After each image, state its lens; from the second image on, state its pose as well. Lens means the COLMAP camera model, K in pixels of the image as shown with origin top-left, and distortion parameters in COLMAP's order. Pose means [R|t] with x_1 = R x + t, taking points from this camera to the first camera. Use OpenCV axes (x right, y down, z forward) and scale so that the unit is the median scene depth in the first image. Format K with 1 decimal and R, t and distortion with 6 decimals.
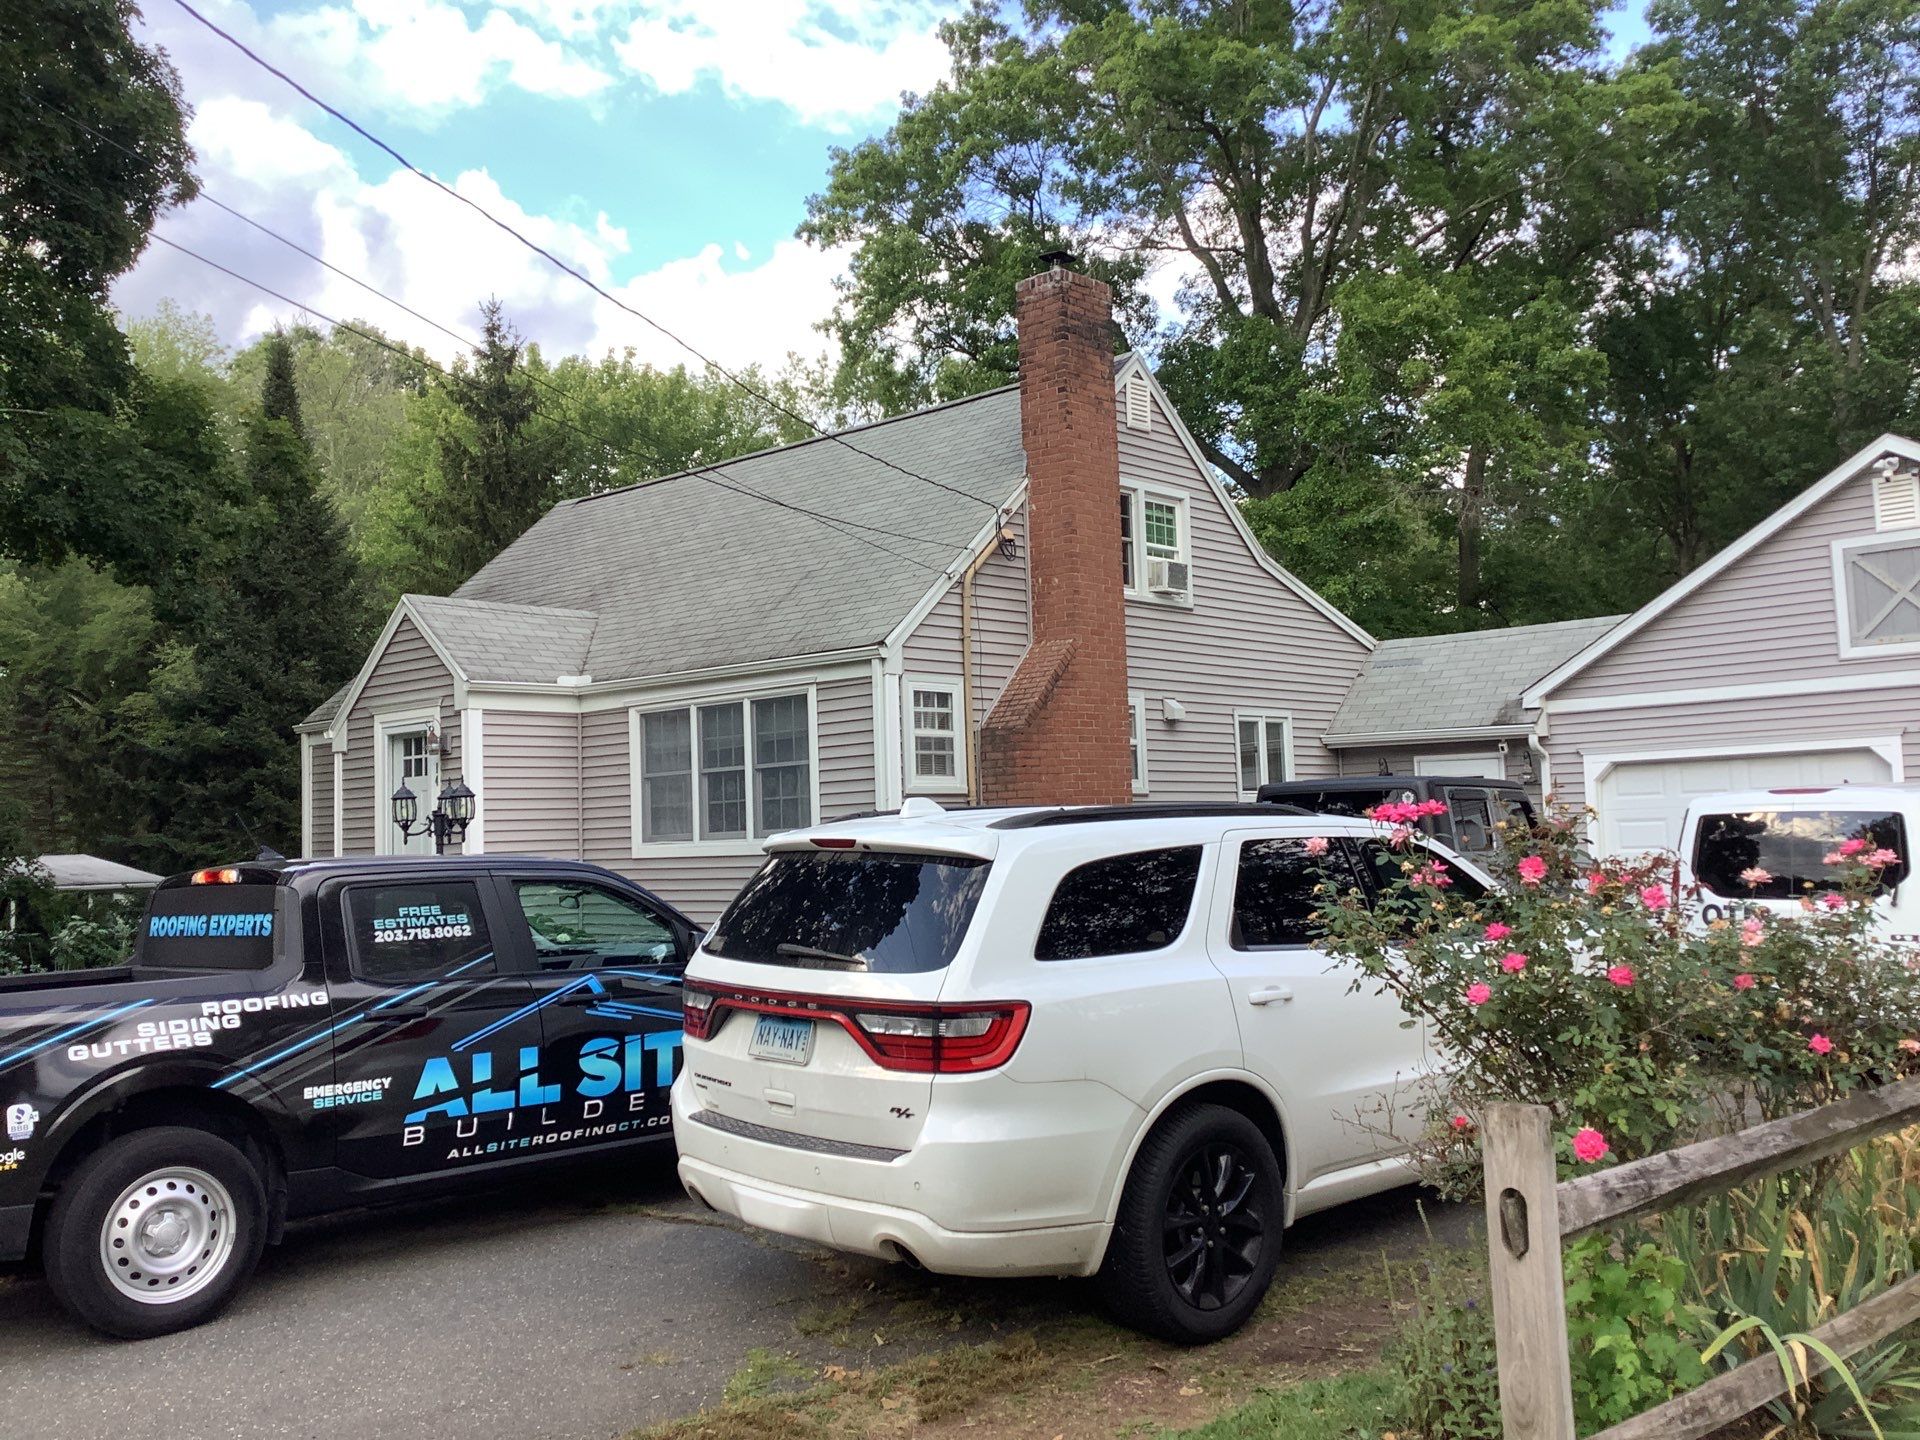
lens RADIAL K [[1720.4, 0, 946.0], [0, 1720.4, 702.4], [0, 0, 1]] dist [0.086104, -0.167246]
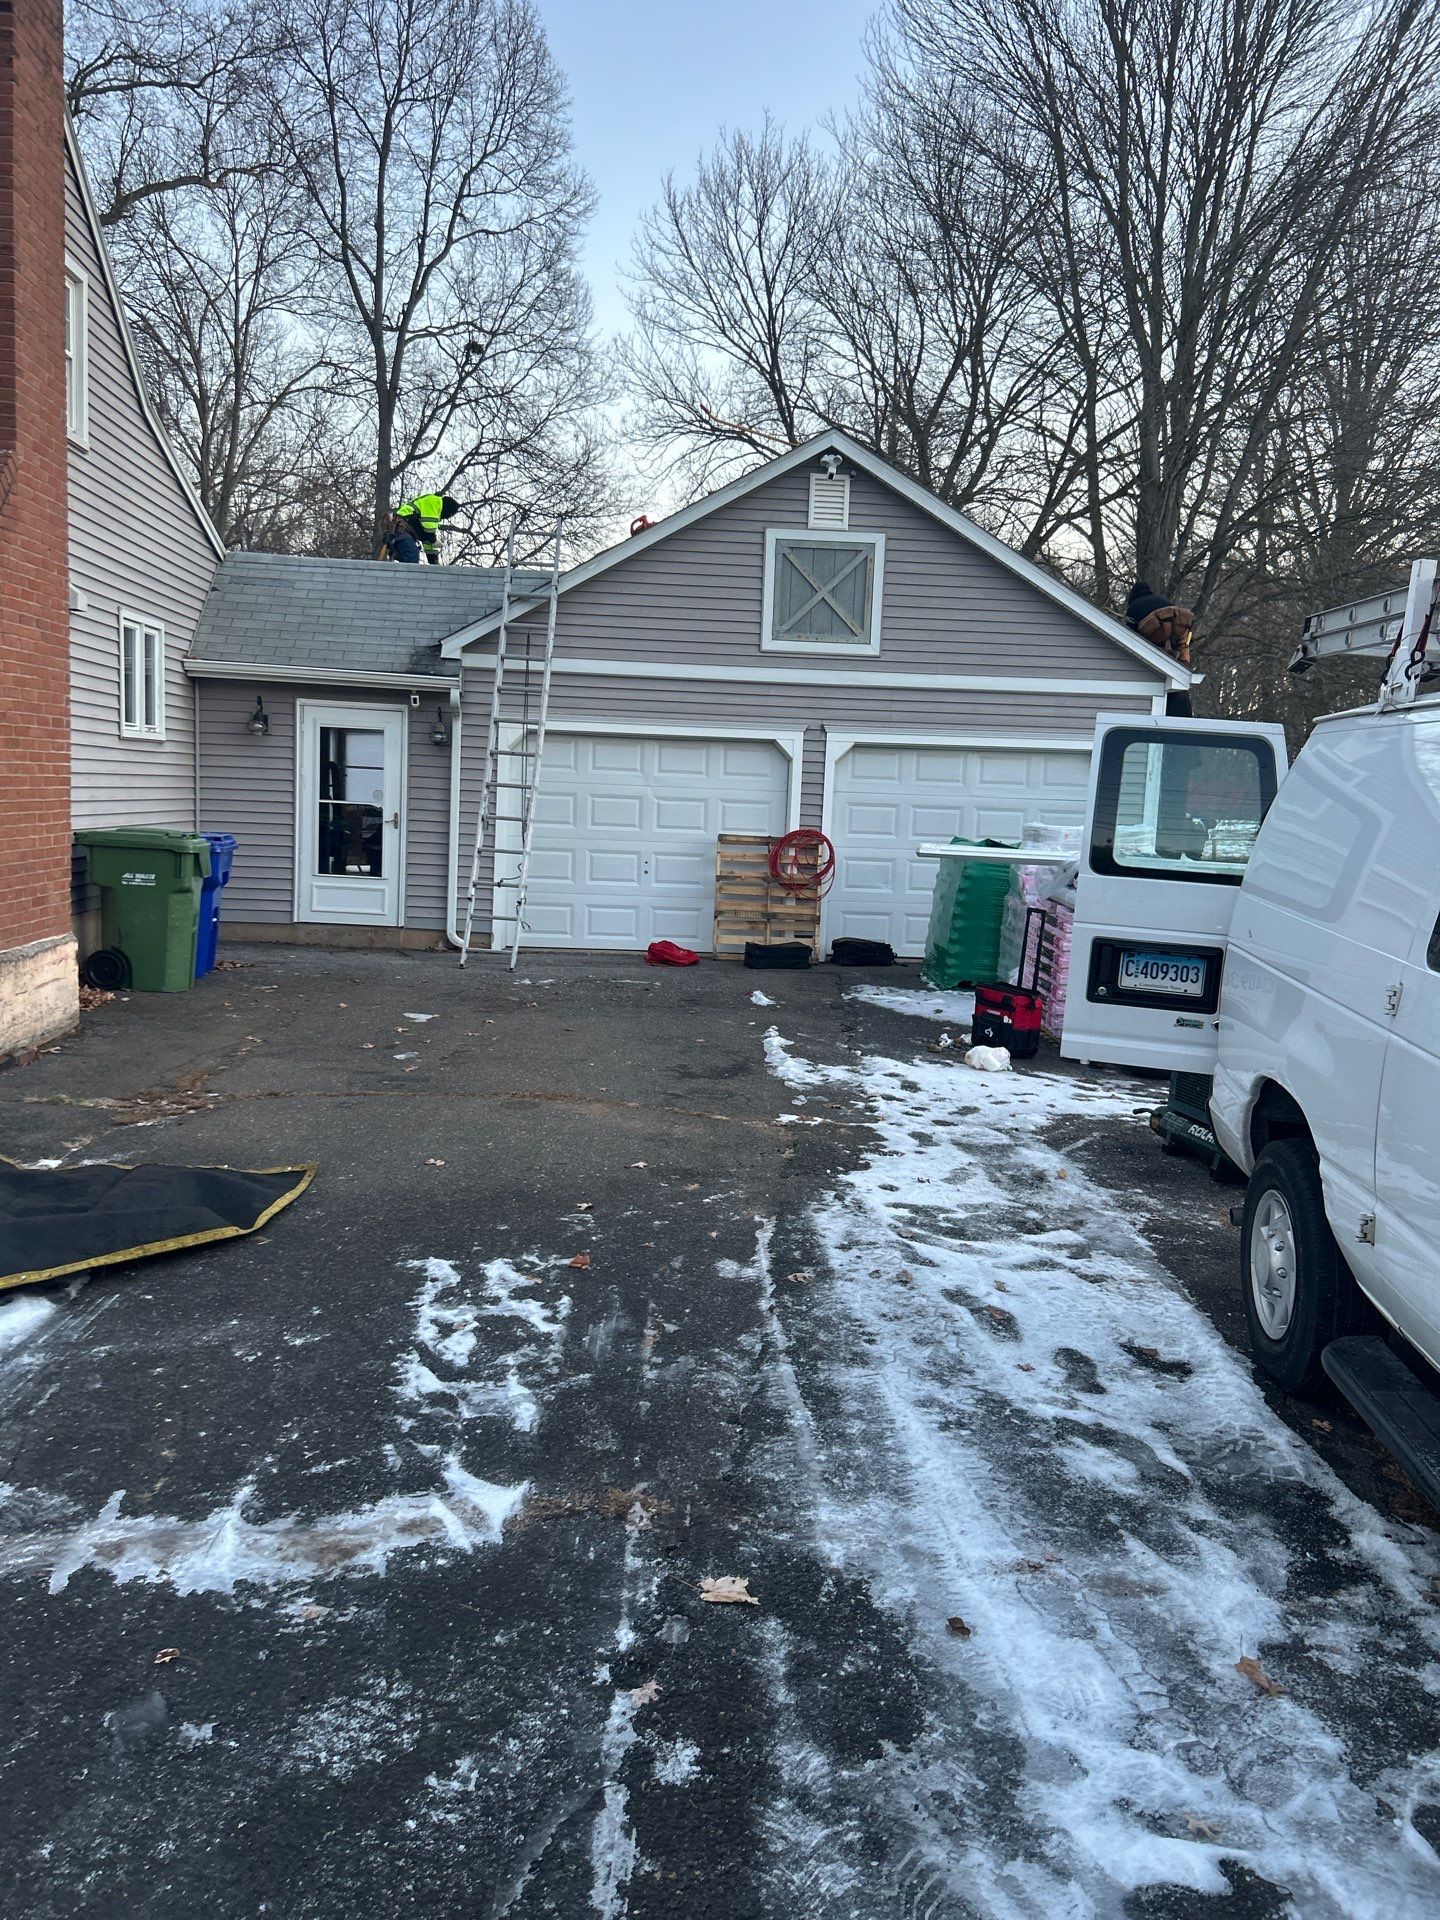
lens RADIAL K [[1494.3, 0, 705.5], [0, 1494.3, 966.0], [0, 0, 1]] dist [0.091552, -0.062403]
pose [[0.673338, -0.025931, 0.738880, -0.170186], [-0.118816, 0.982600, 0.142760, 0.037097], [-0.729725, -0.183916, 0.658541, 0.436937]]
